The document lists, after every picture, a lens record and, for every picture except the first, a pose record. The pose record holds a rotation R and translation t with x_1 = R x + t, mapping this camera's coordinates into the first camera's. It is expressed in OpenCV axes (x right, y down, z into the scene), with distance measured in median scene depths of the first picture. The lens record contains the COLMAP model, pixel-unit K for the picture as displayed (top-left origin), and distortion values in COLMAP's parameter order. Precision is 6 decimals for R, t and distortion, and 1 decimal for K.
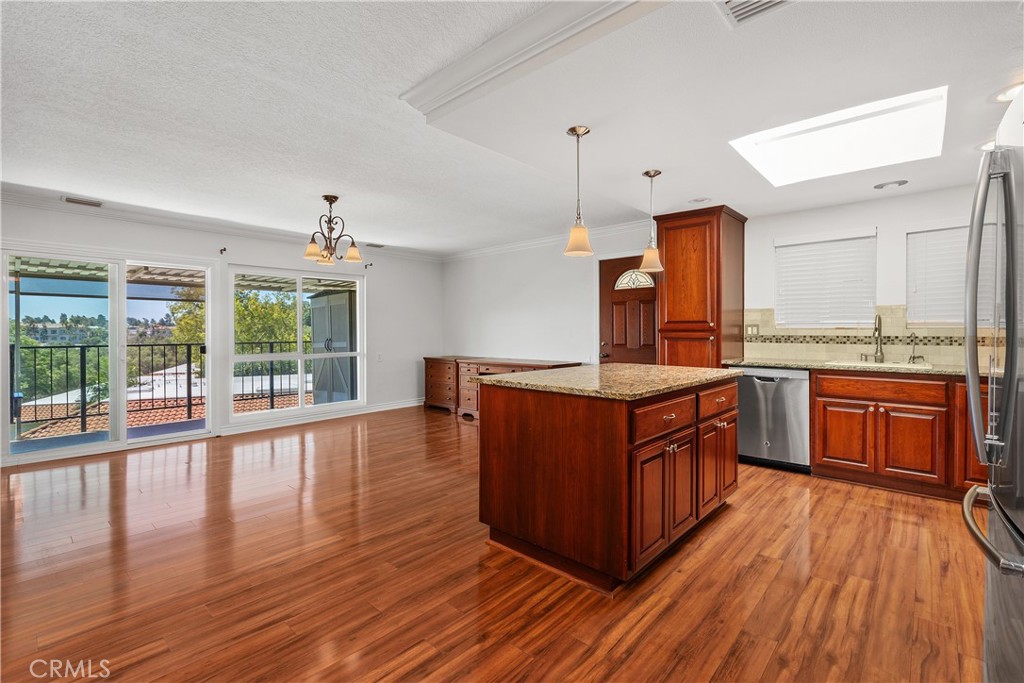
lens RADIAL K [[459.3, 0, 512.2], [0, 459.3, 333.5], [0, 0, 1]] dist [0.004992, -0.003223]
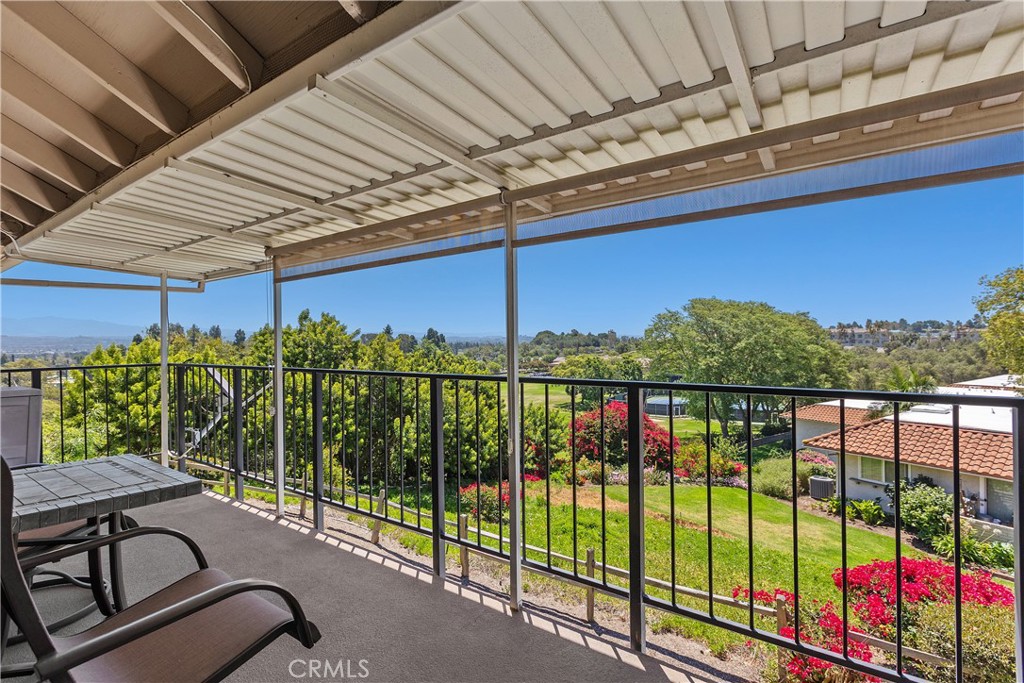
lens RADIAL K [[459.3, 0, 515.1], [0, 459.3, 339.7], [0, 0, 1]] dist [0.004992, -0.003223]
pose [[0.140017, -0.000781, -0.990149, -0.956219], [0.006314, 0.999980, 0.000104, -0.005176], [0.990129, -0.006266, 0.140019, 1.329164]]
